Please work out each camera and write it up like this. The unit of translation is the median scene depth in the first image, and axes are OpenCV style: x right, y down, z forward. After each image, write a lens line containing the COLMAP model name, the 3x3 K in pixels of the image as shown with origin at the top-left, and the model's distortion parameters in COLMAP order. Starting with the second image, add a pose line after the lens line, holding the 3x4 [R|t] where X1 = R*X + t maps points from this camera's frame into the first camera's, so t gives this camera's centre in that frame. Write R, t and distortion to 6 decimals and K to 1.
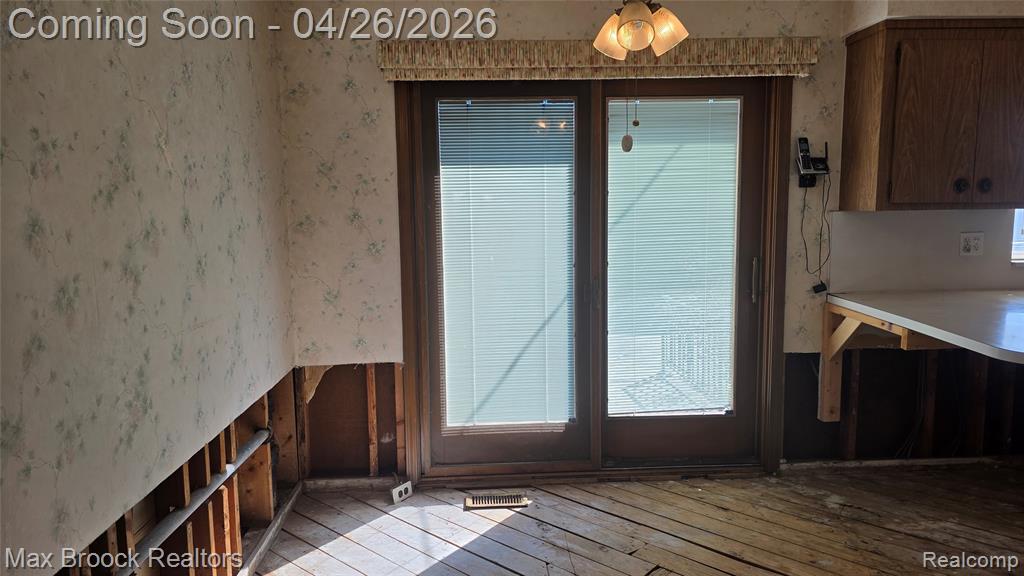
lens RADIAL K [[676.0, 0, 513.8], [0, 676.0, 291.4], [0, 0, 1]] dist [0.059276, -0.054703]
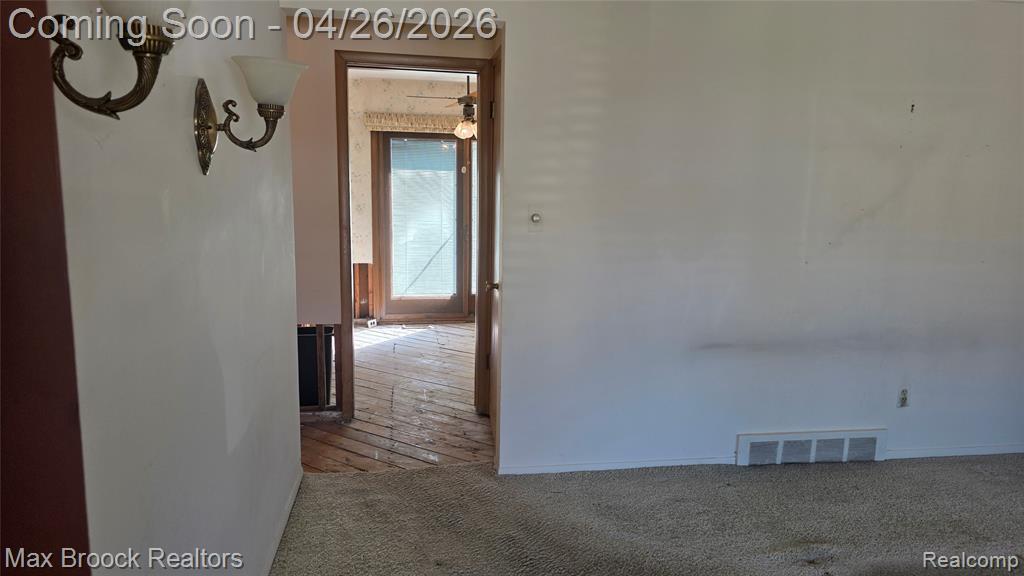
lens RADIAL K [[676.0, 0, 513.8], [0, 676.0, 291.4], [0, 0, 1]] dist [0.059276, -0.054703]
pose [[0.995010, 0.014536, 0.098710, 0.067475], [-0.017525, 0.999412, 0.029483, 0.125695], [-0.098223, -0.031065, 0.994679, -1.165795]]
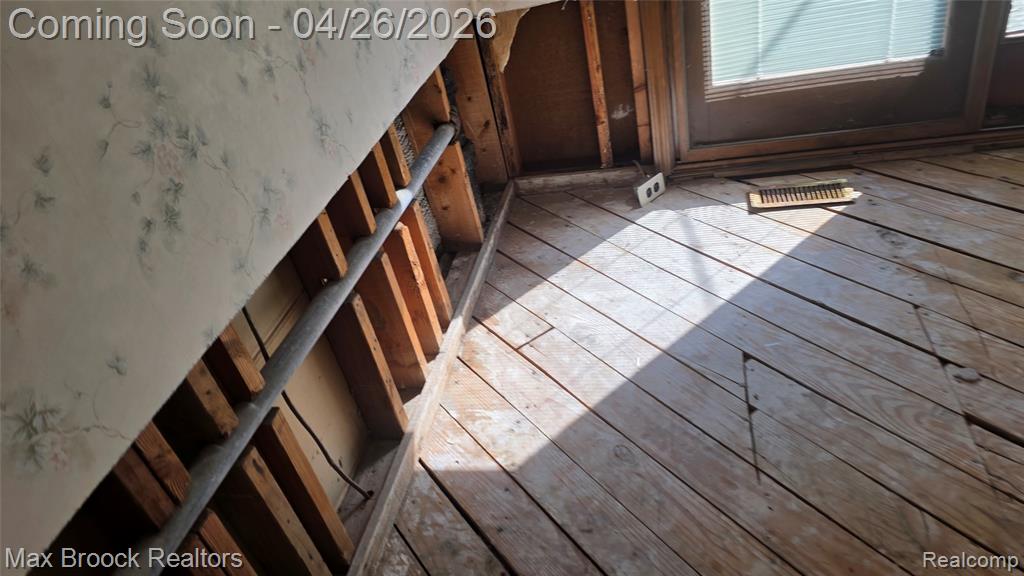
lens RADIAL K [[676.0, 0, 513.8], [0, 676.0, 291.4], [0, 0, 1]] dist [0.059276, -0.054703]
pose [[0.953776, -0.006741, -0.300443, -0.090798], [0.155150, 0.867253, 0.473076, 0.034759], [0.257372, -0.497822, 0.828211, 0.337445]]
